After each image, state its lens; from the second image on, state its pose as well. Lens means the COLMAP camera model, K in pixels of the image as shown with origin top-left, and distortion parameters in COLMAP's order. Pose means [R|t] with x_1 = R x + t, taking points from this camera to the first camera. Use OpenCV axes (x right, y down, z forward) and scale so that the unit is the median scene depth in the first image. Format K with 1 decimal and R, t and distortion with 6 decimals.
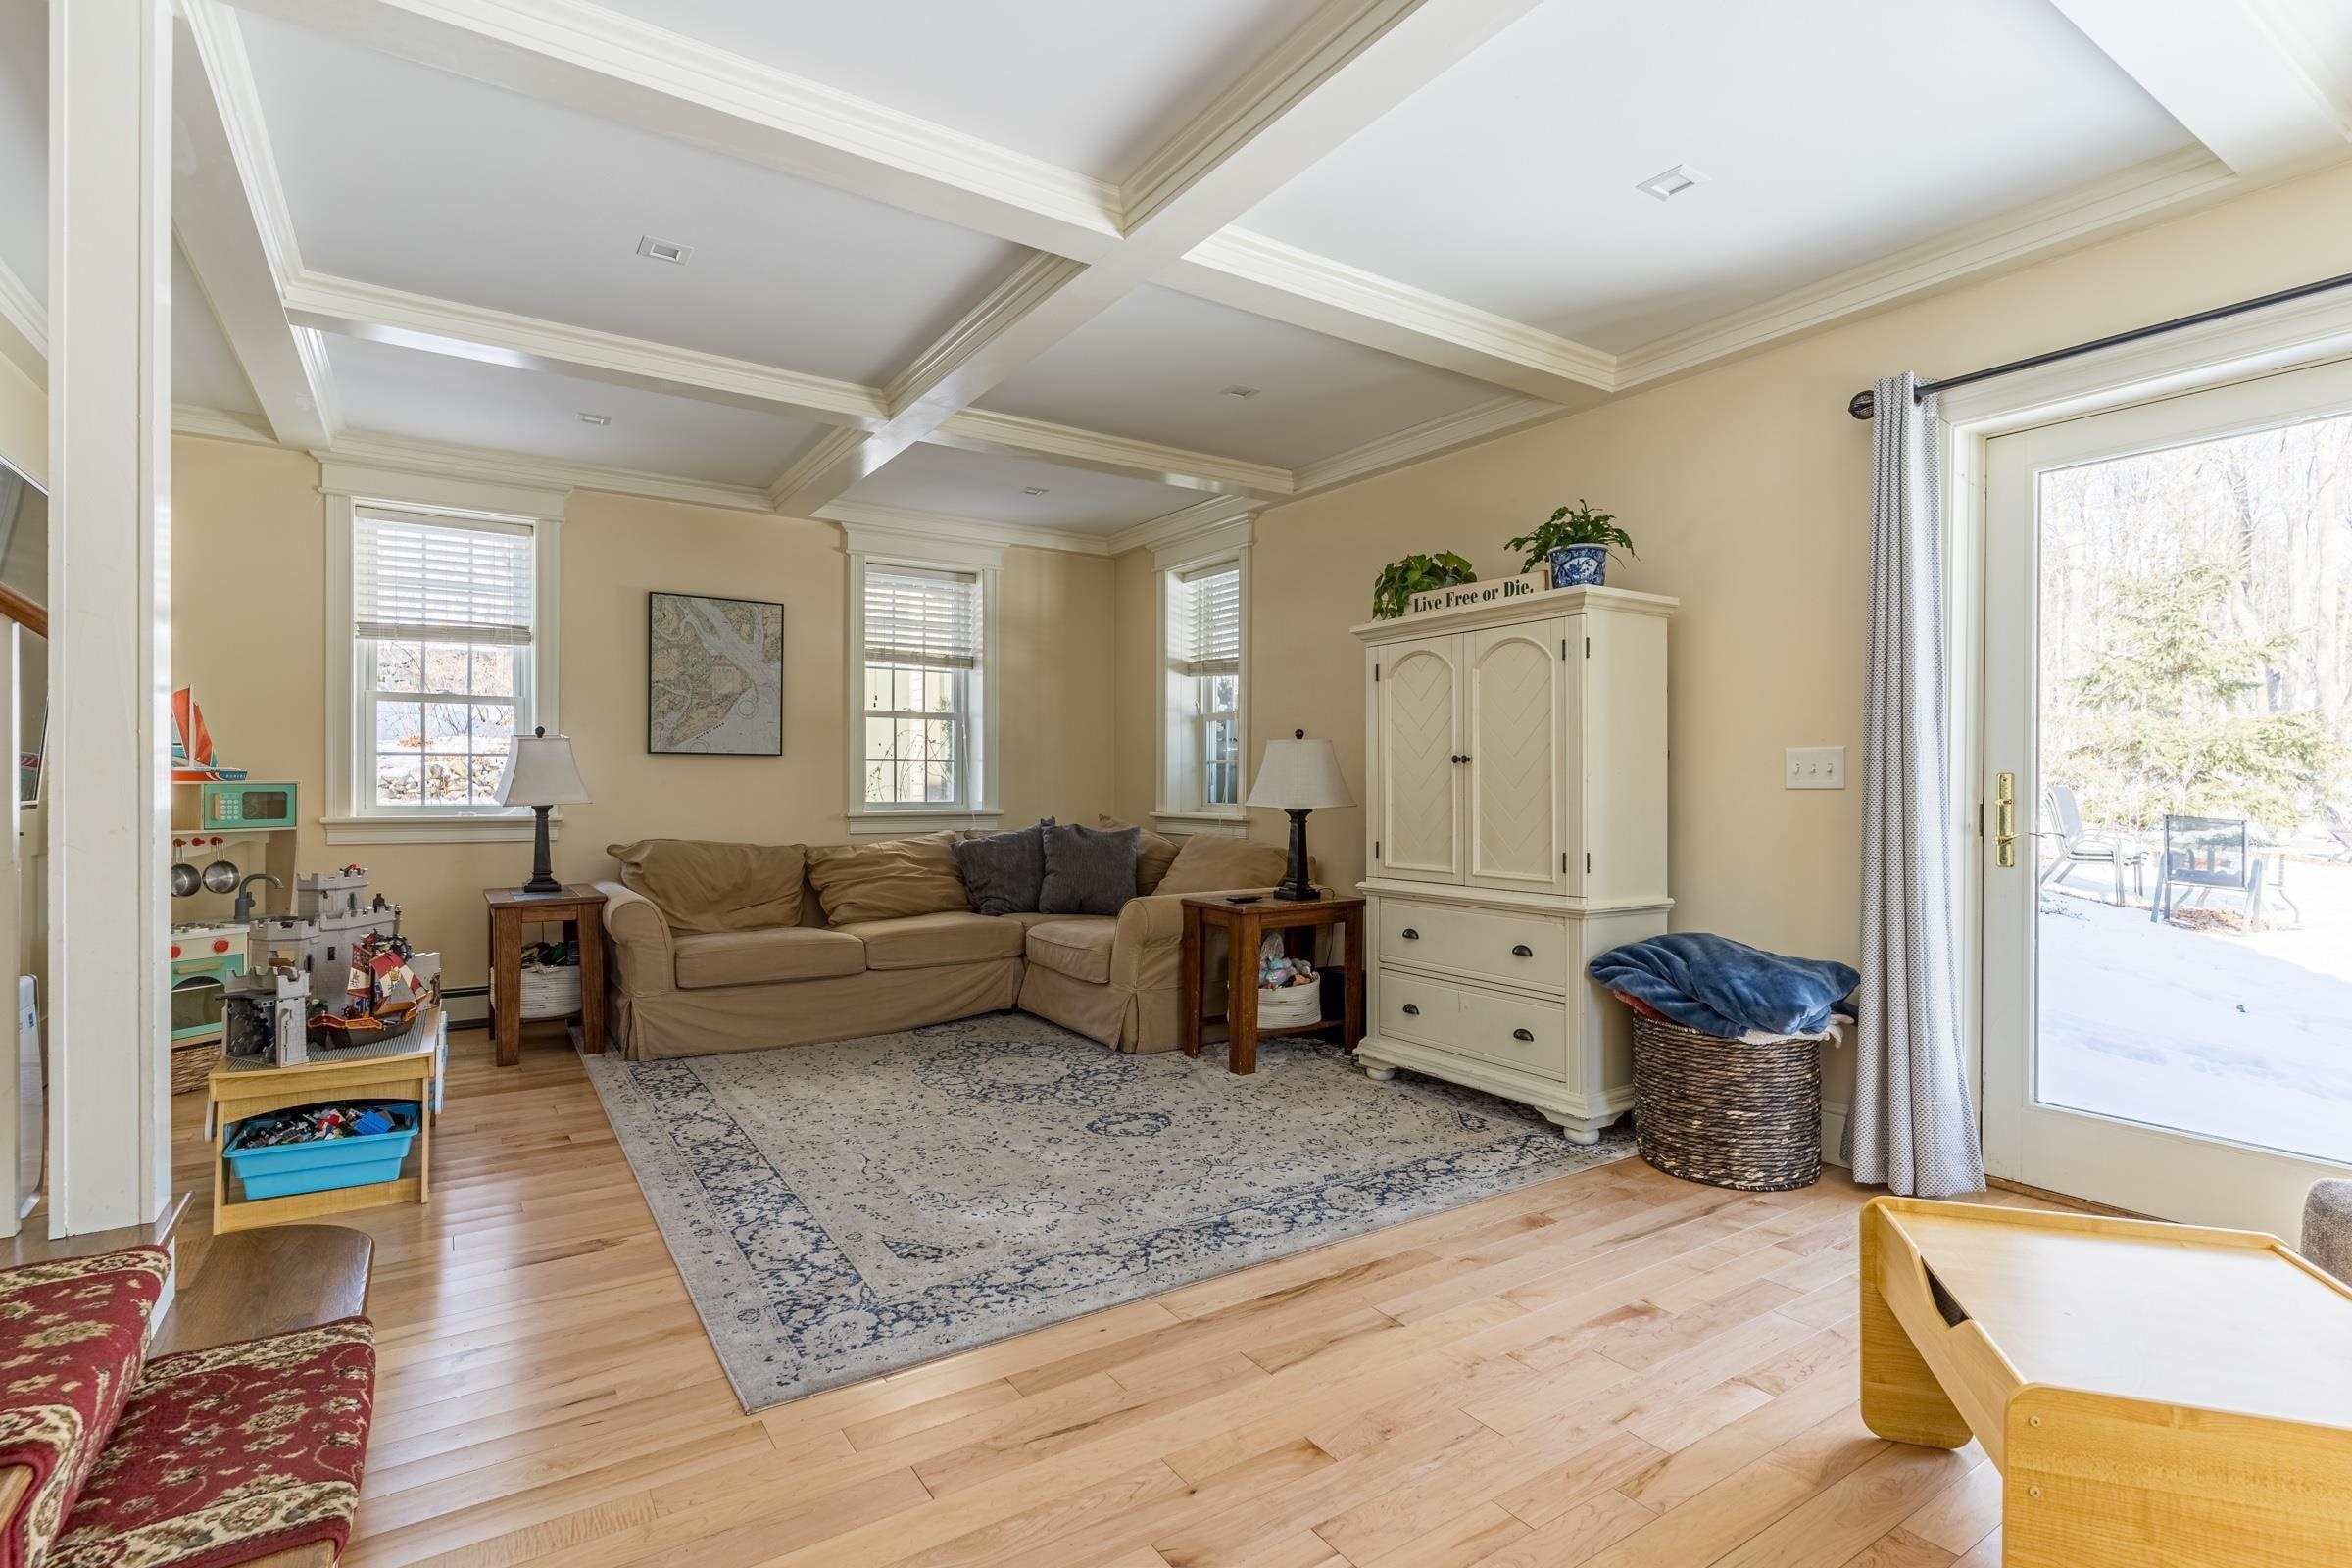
lens RADIAL K [[1125.3, 0, 1172.0], [0, 1125.3, 790.5], [0, 0, 1]] dist [0.003919, -0.002656]
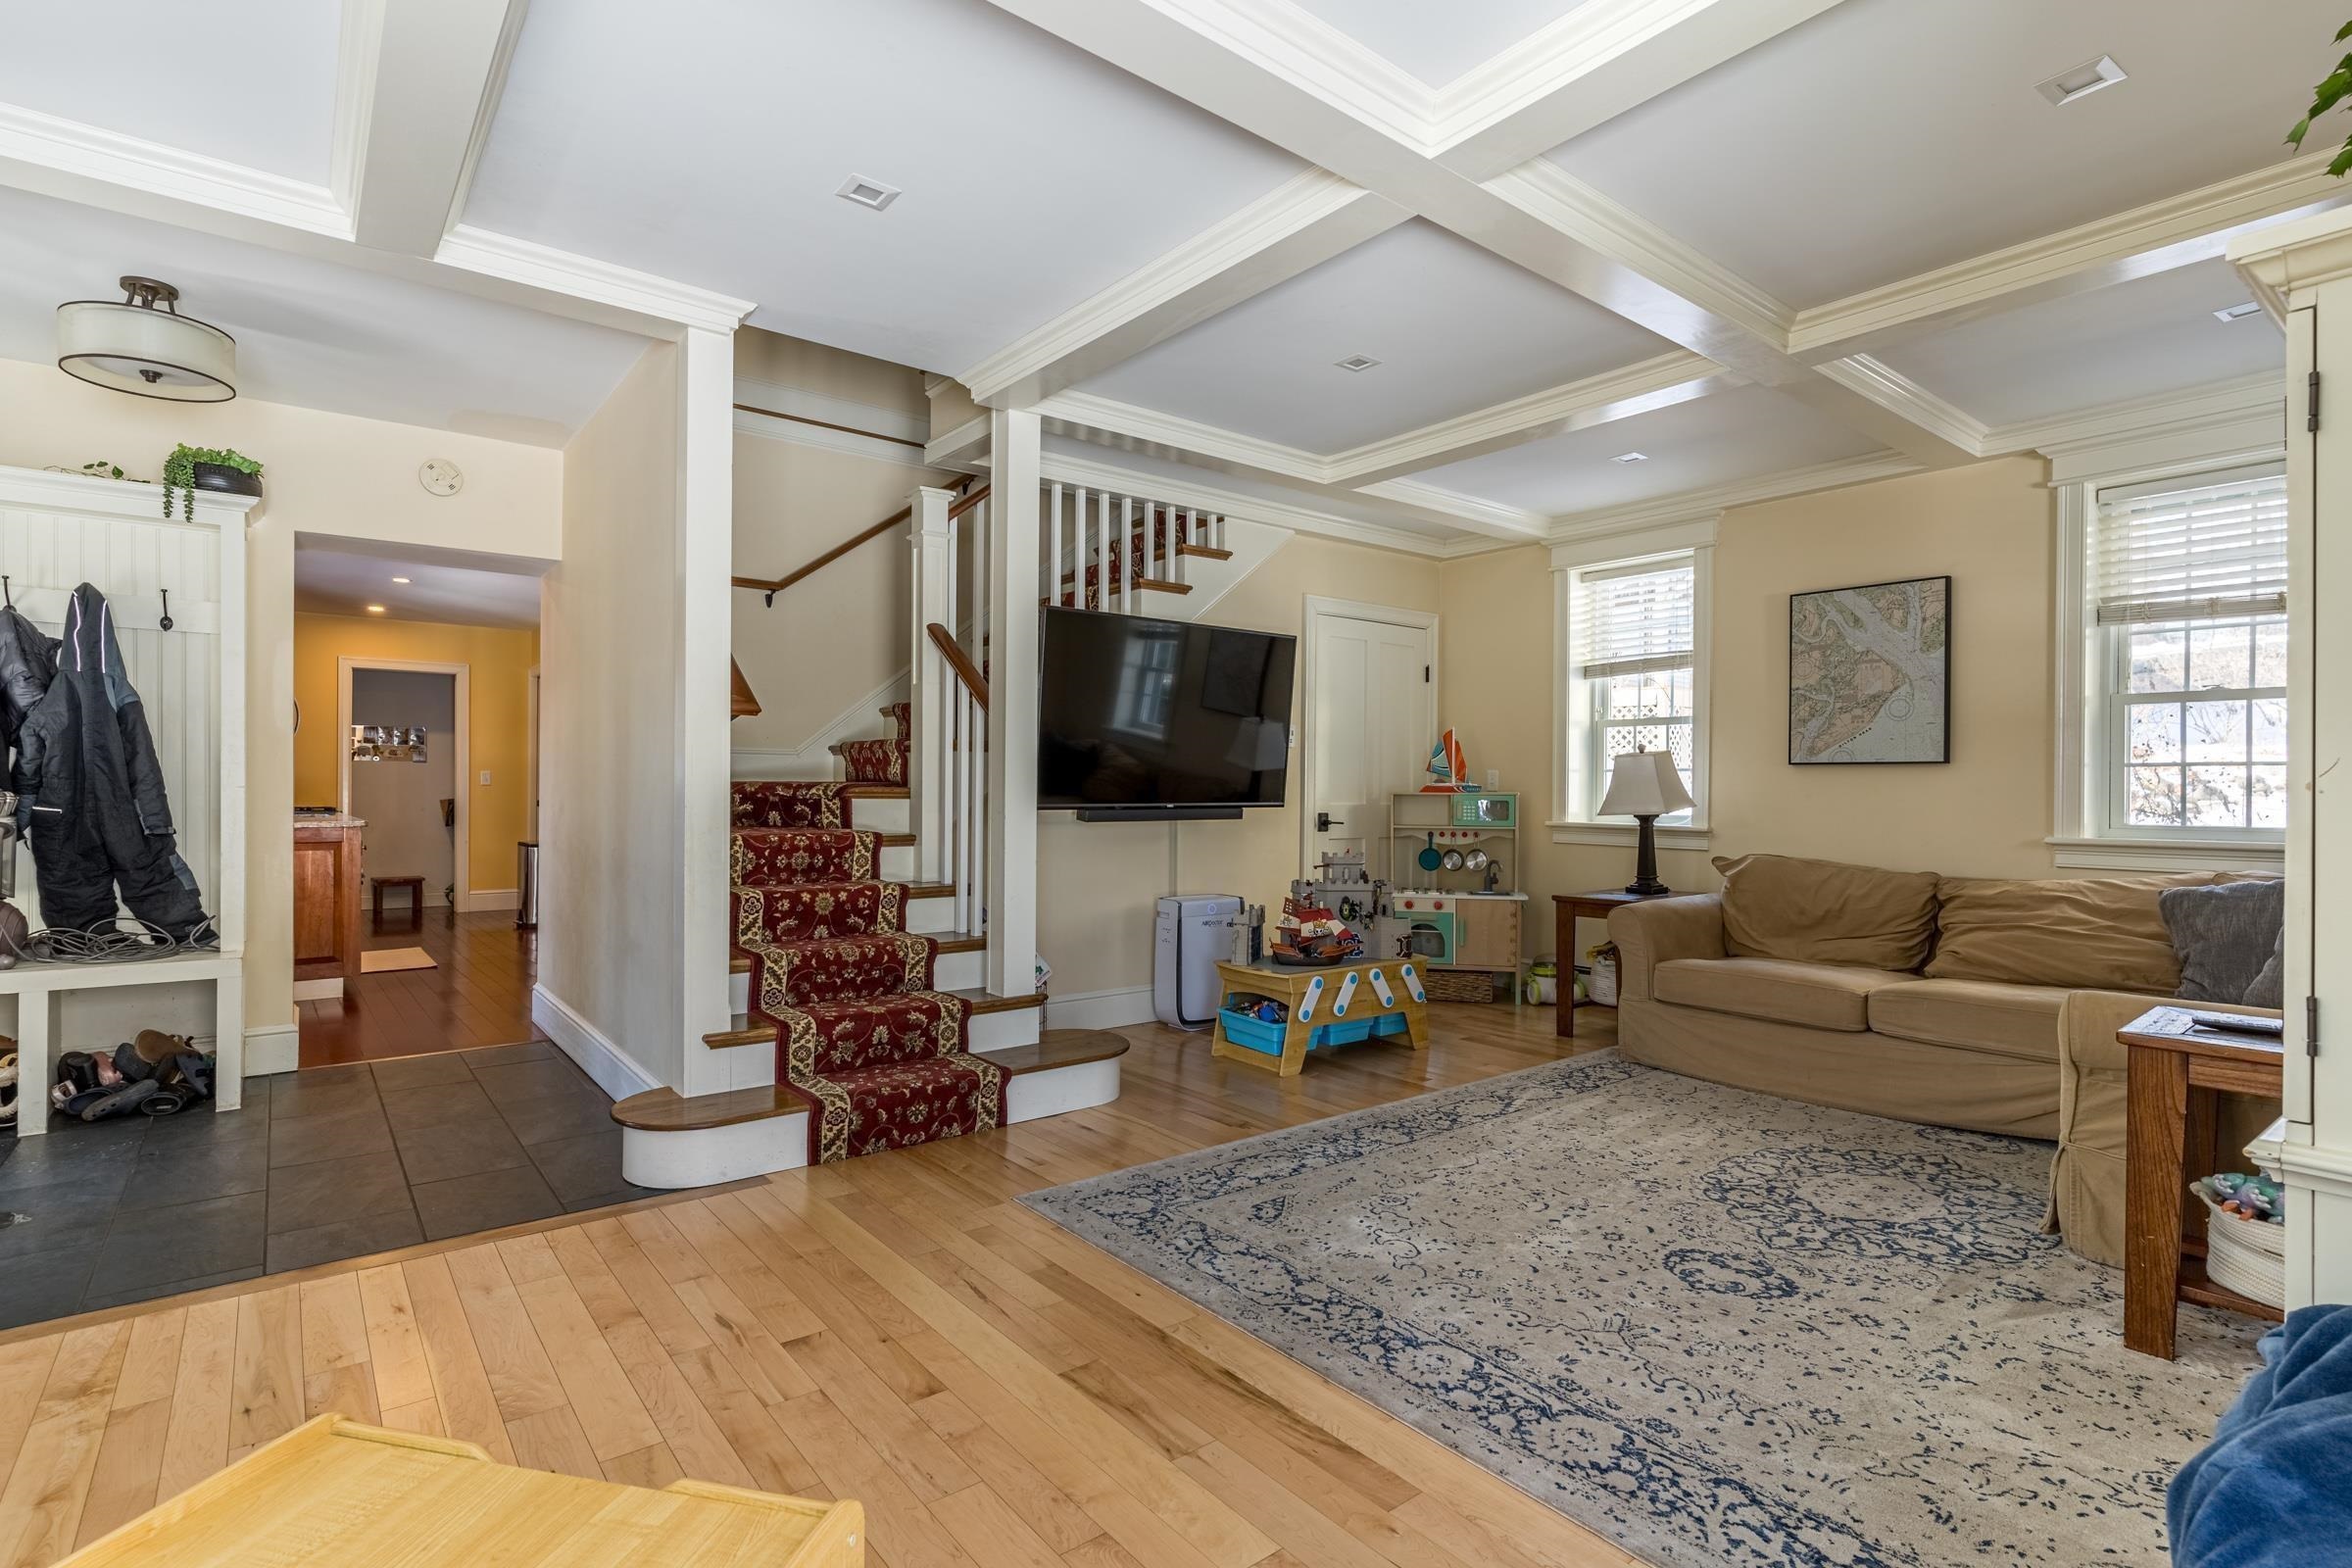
lens RADIAL K [[1125.3, 0, 1174.6], [0, 1125.3, 785.3], [0, 0, 1]] dist [0.003919, -0.002656]
pose [[0.086572, -0.008547, -0.996209, 0.627890], [-0.014091, 0.999853, -0.009803, 0.001128], [0.996146, 0.014887, 0.086439, 0.575632]]
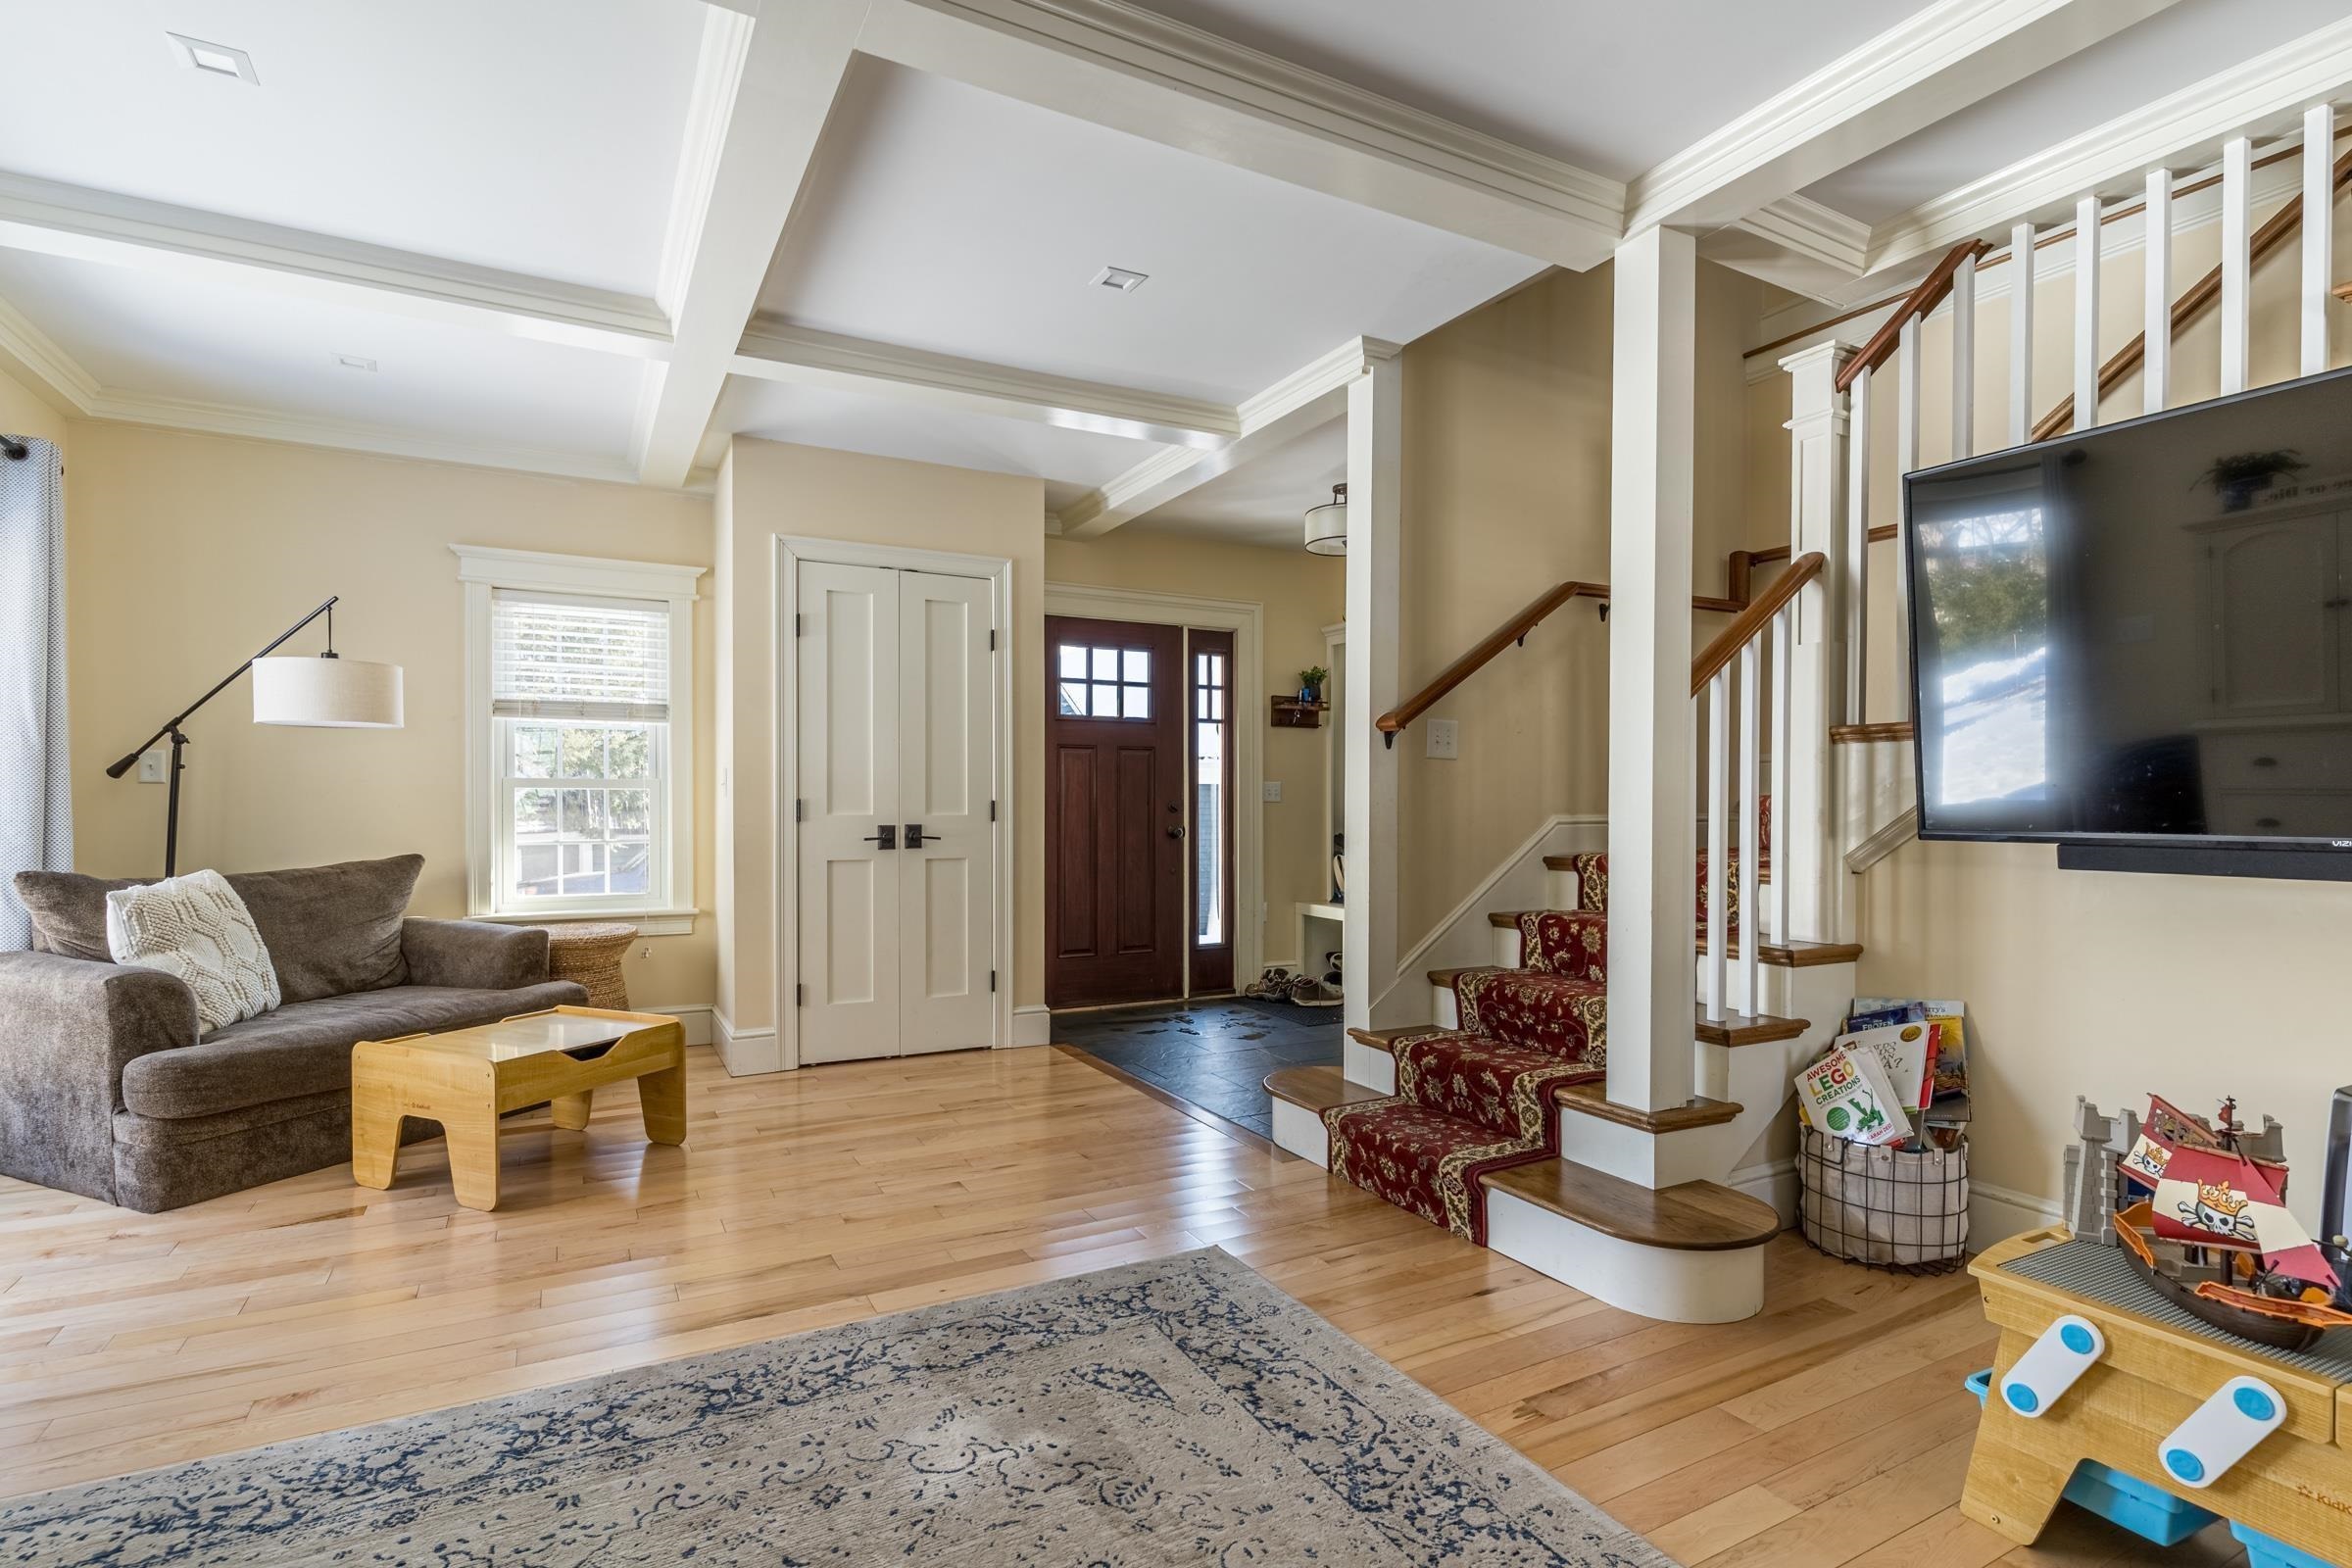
lens RADIAL K [[1125.3, 0, 1173.6], [0, 1125.3, 799.5], [0, 0, 1]] dist [0.003919, -0.002656]
pose [[-0.996561, -0.006521, 0.082605, -0.232678], [-0.006012, 0.999961, 0.006407, -0.008624], [-0.082643, 0.005889, -0.996562, 1.285002]]
